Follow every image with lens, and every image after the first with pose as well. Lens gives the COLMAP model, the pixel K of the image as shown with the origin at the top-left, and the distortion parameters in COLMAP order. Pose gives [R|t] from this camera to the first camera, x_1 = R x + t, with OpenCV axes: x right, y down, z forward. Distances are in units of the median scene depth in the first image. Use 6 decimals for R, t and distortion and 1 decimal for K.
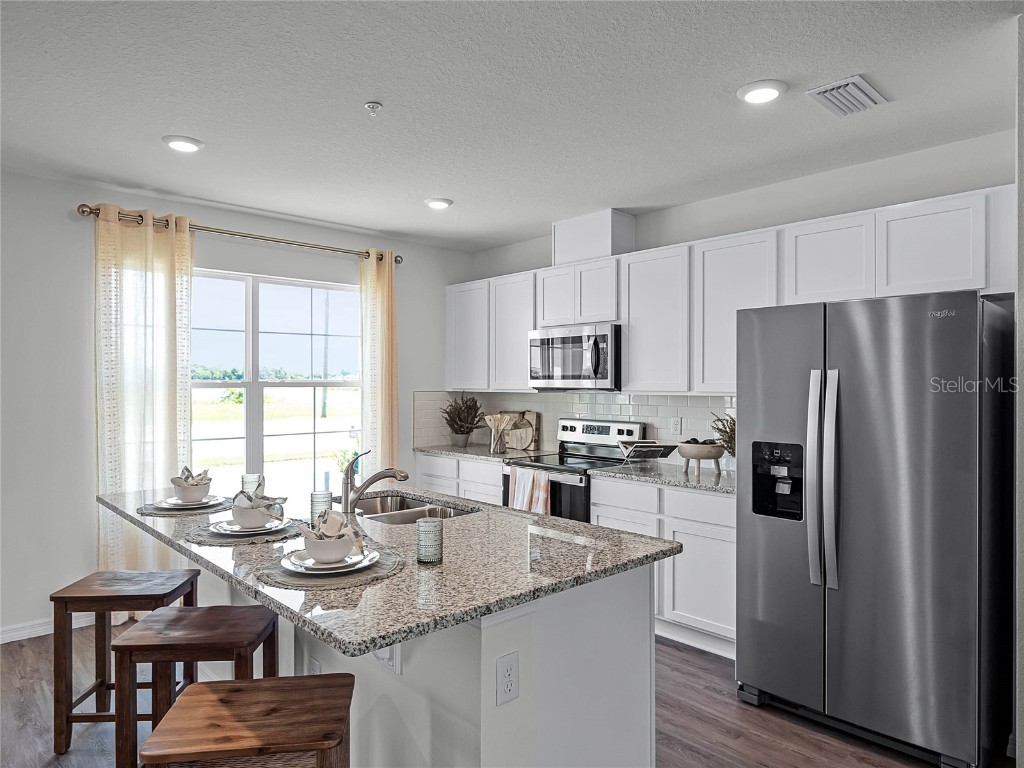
lens RADIAL K [[649.0, 0, 512.0], [0, 649.0, 384.0], [0, 0, 1]] dist [0.000578, 0.002770]
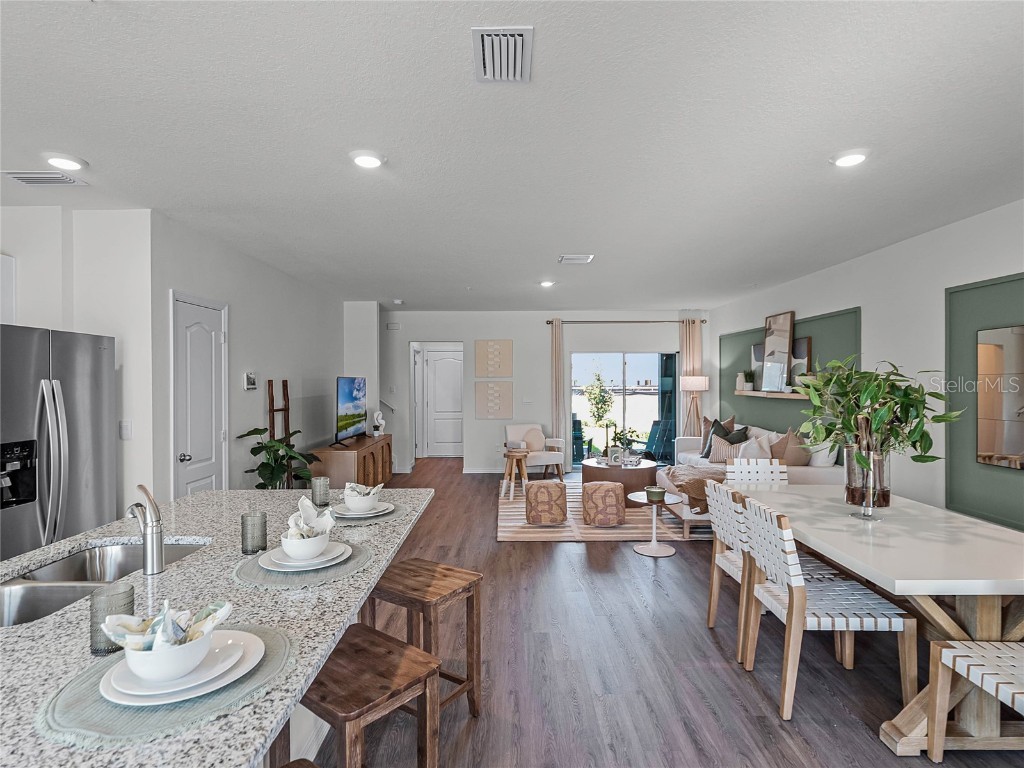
lens RADIAL K [[539.3, 0, 512.0], [0, 539.3, 384.0], [0, 0, 1]] dist [0.001398, 0.000958]
pose [[-0.734765, -0.001345, 0.678320, -0.575466], [0.004725, 0.999964, 0.007101, -0.010549], [-0.678305, 0.008423, -0.734732, 0.702131]]
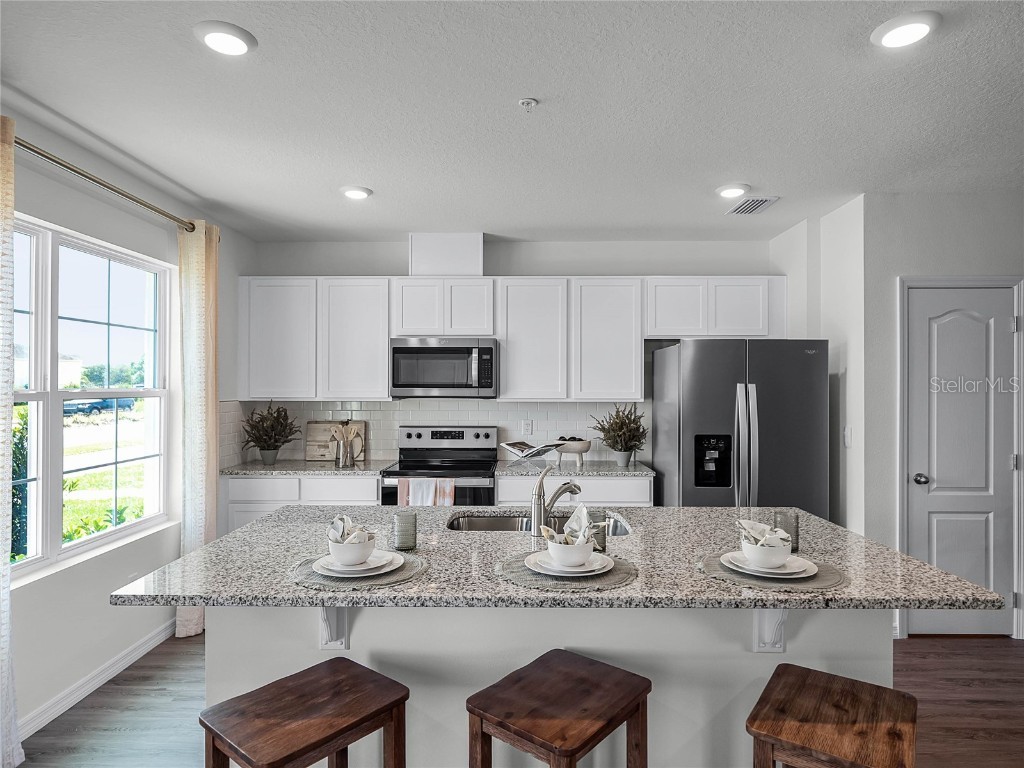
lens RADIAL K [[597.2, 0, 512.0], [0, 597.2, 384.0], [0, 0, 1]] dist [-0.003161, -0.000472]
pose [[0.689738, 0.004057, 0.724048, -0.537573], [-0.000231, 0.999985, -0.005383, -0.008702], [-0.724059, 0.003545, 0.689729, 0.262782]]
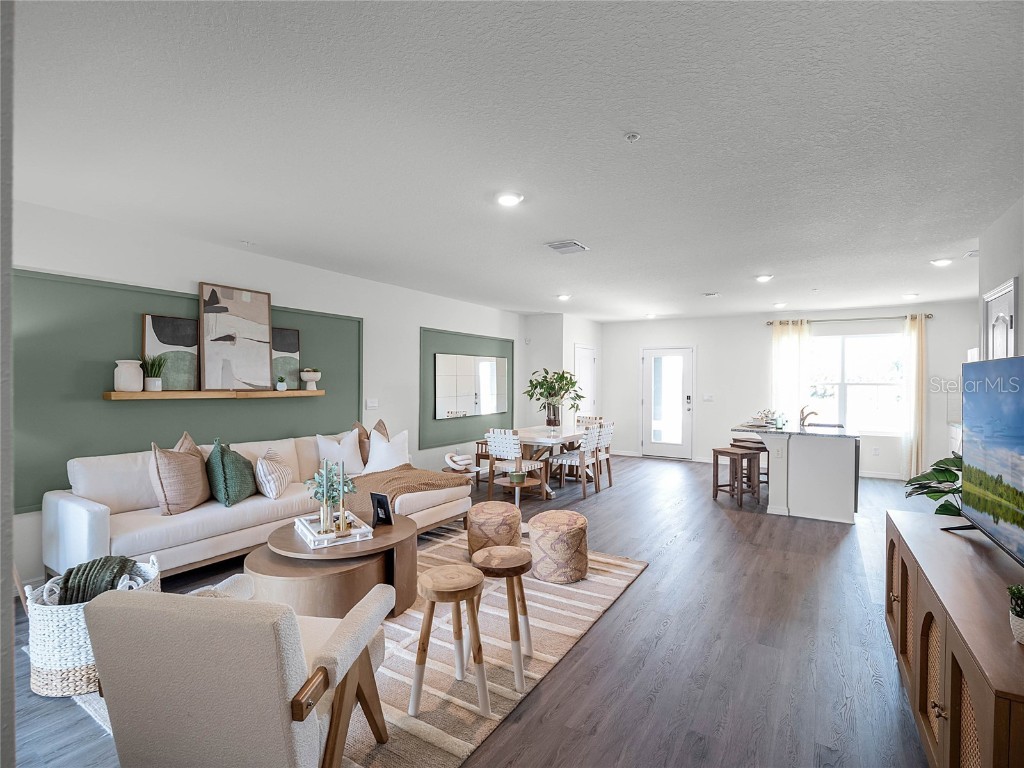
lens RADIAL K [[496.3, 0, 512.0], [0, 496.3, 384.0], [0, 0, 1]] dist [-0.002861, -0.001152]
pose [[0.259757, 0.006395, -0.965653, 1.008086], [-0.007580, 0.999961, 0.004583, 0.001870], [0.965644, 0.006129, 0.259796, -0.577256]]
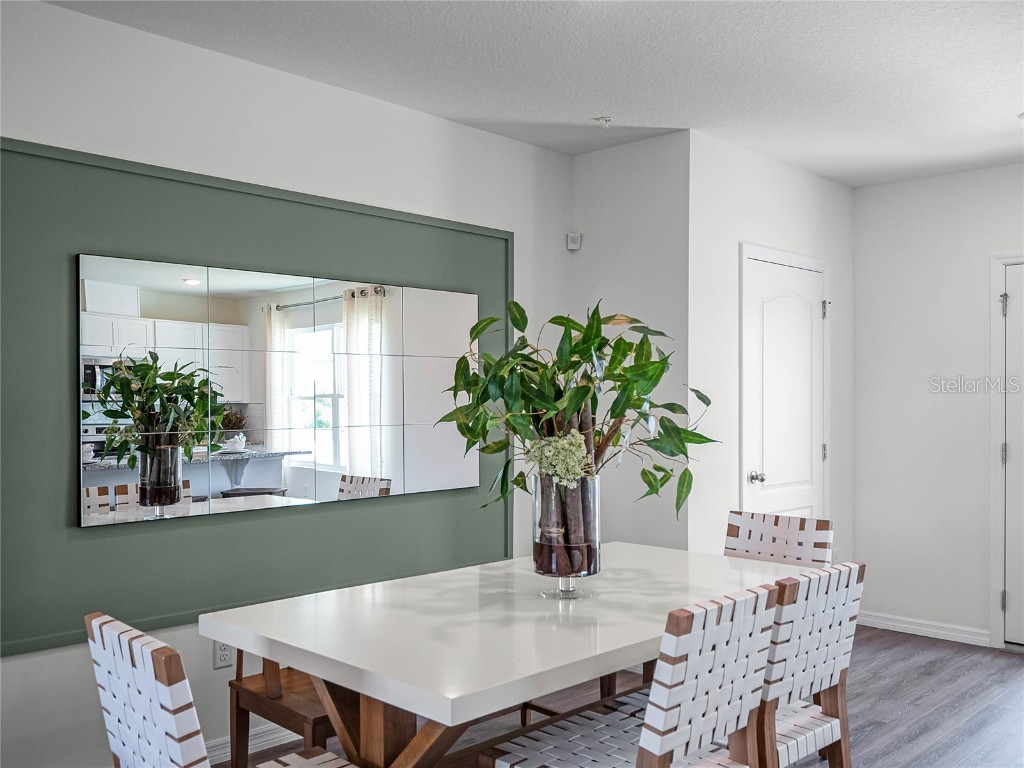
lens RADIAL K [[936.6, 0, 512.0], [0, 936.6, 384.0], [0, 0, 1]] dist [-0.008517, -0.005129]
pose [[0.048593, -0.015698, -0.998695, 0.173304], [-0.005117, 0.999859, -0.015965, 0.023547], [0.998806, 0.005886, 0.048506, -0.118002]]
